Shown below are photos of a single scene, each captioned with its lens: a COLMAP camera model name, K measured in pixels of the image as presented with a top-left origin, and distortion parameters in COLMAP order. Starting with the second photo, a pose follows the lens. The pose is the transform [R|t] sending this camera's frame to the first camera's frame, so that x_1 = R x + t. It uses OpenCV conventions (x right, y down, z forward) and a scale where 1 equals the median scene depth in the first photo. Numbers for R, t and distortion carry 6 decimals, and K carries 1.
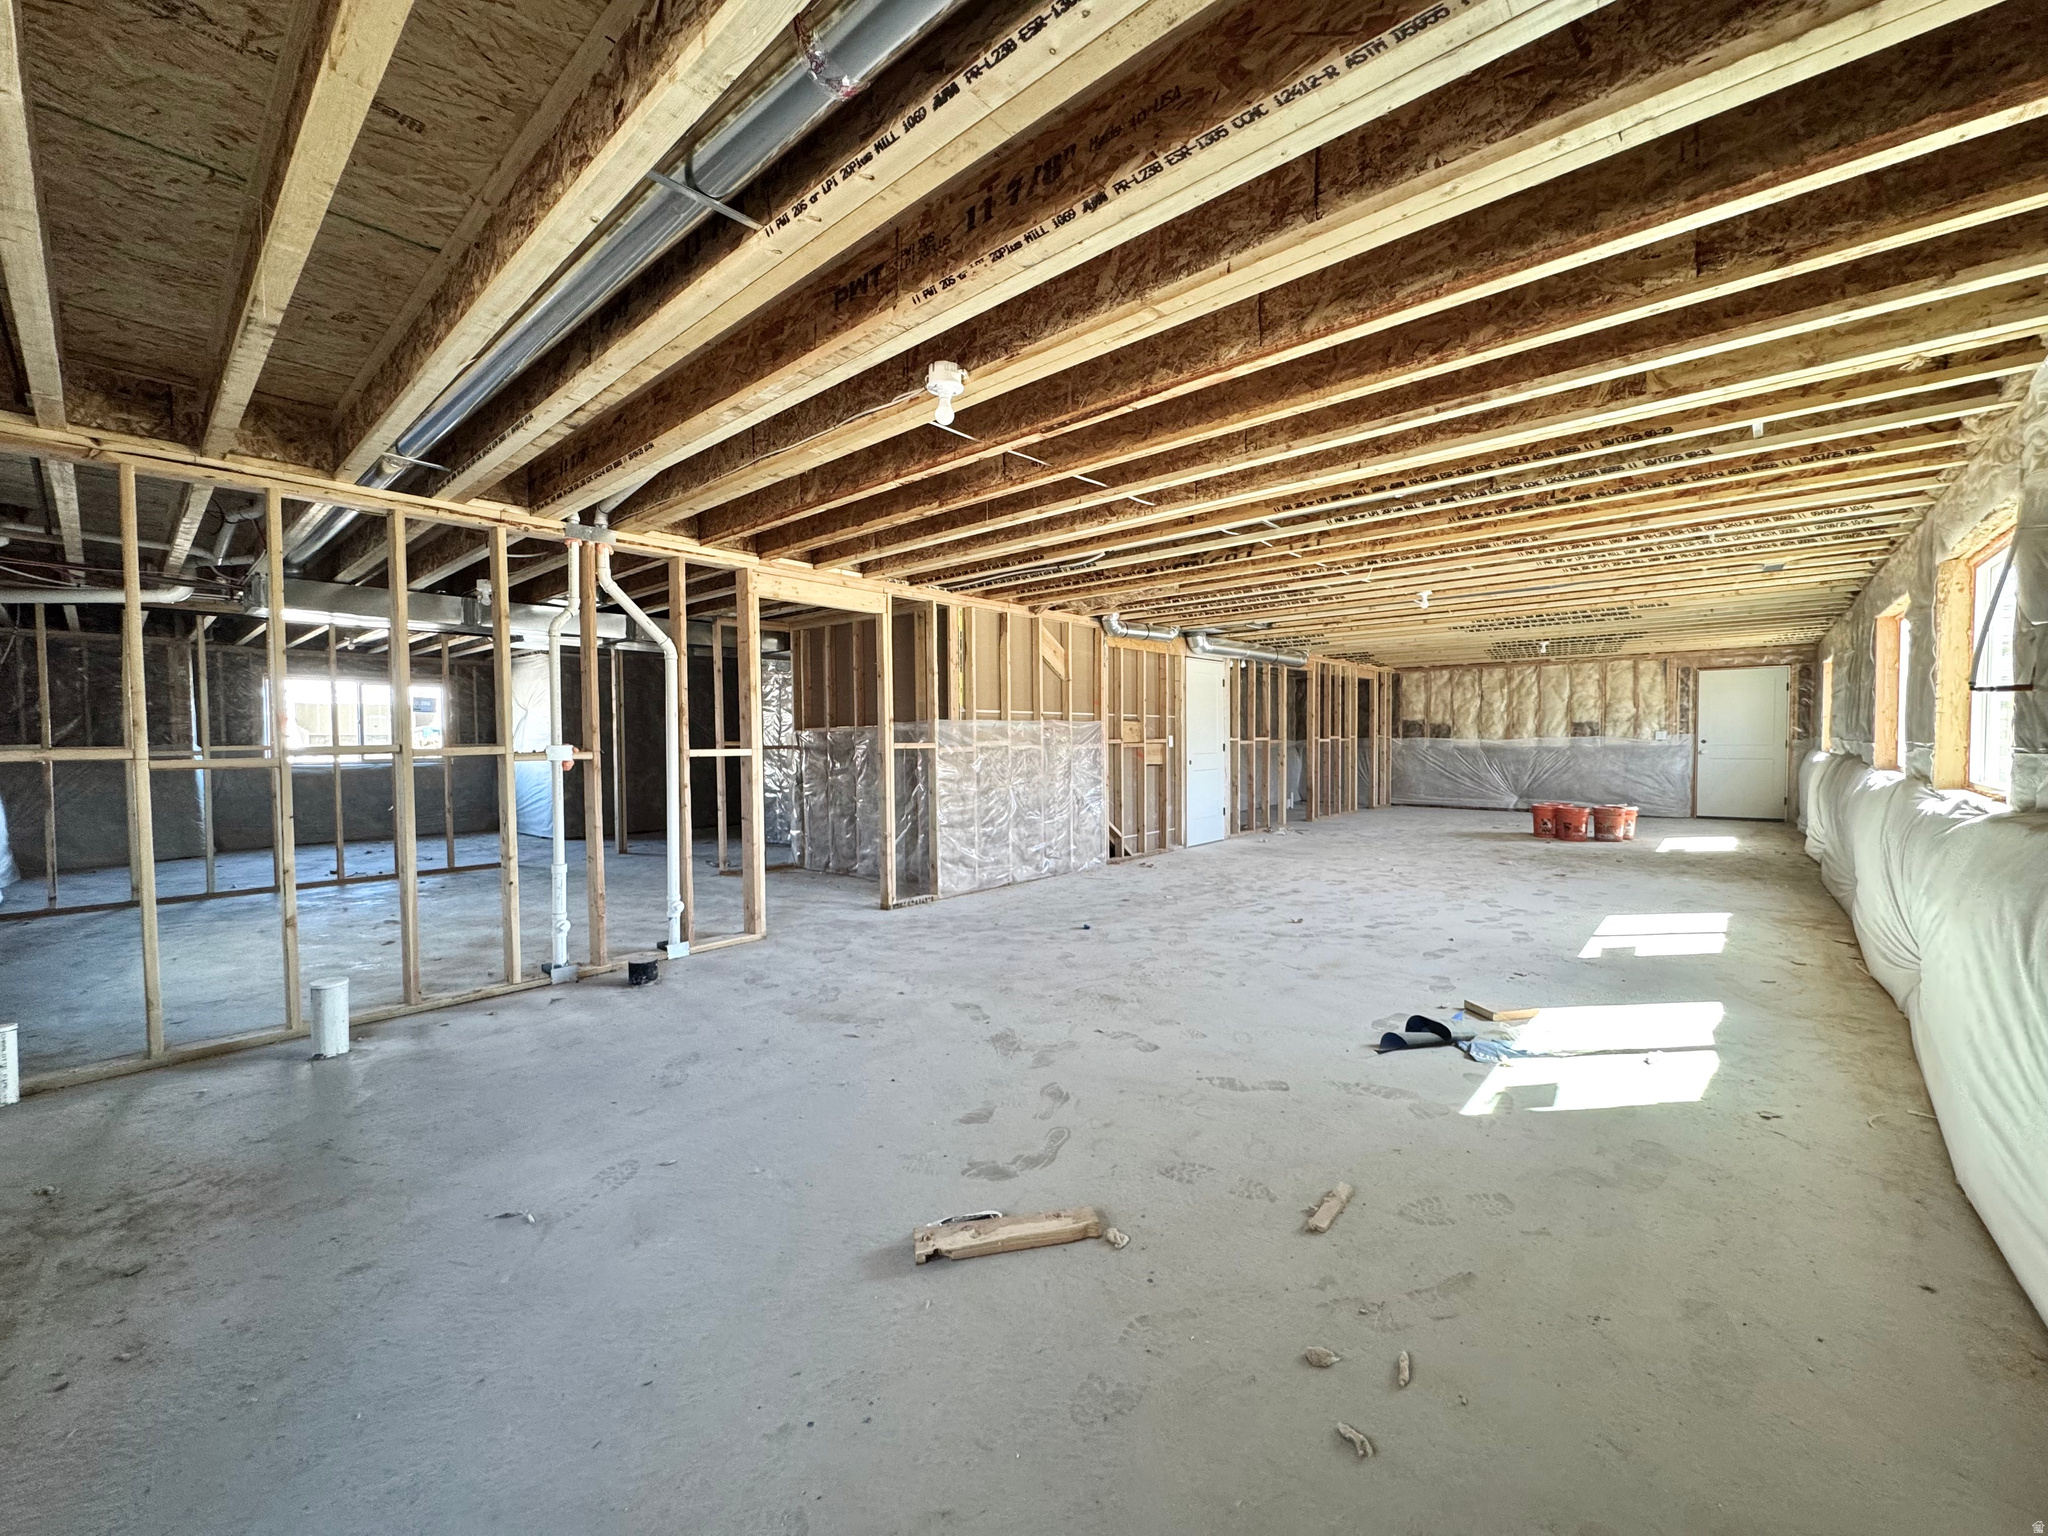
lens RADIAL K [[816.6, 0, 1024.8], [0, 816.6, 764.3], [0, 0, 1]] dist [-0.001706, 0.000156]
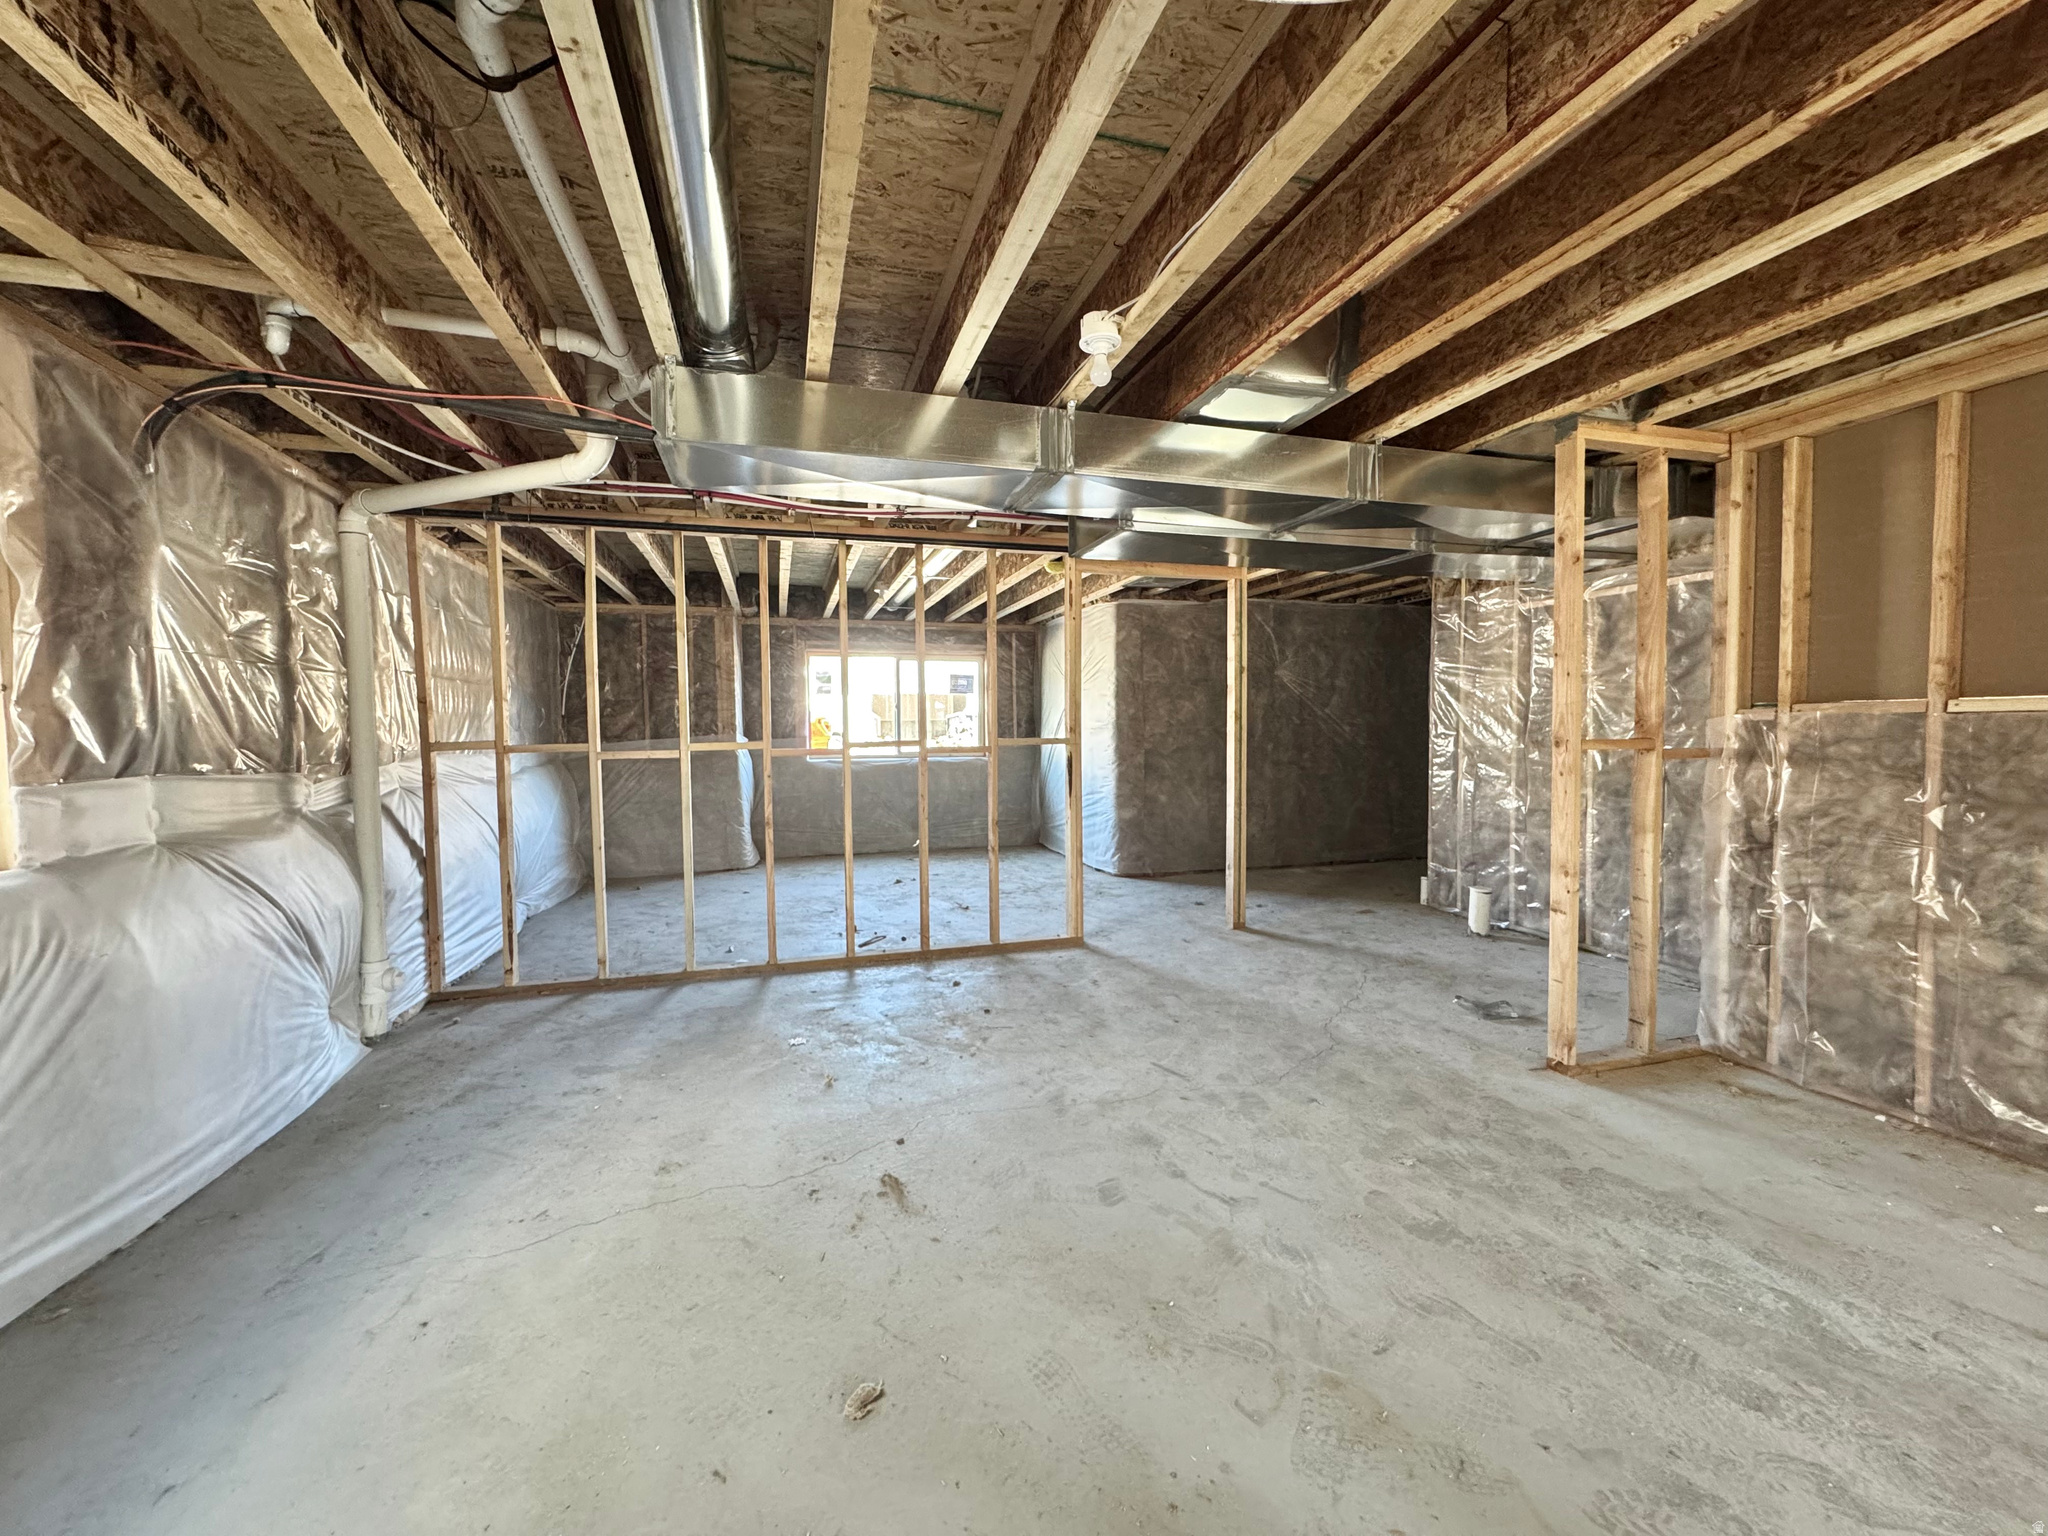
lens RADIAL K [[816.6, 0, 1024.8], [0, 816.6, 764.3], [0, 0, 1]] dist [-0.001706, 0.000156]
pose [[0.850436, 0.024333, -0.525516, -0.364988], [-0.014778, 0.999640, 0.022372, -0.019256], [0.525872, -0.011260, 0.850489, 0.492576]]
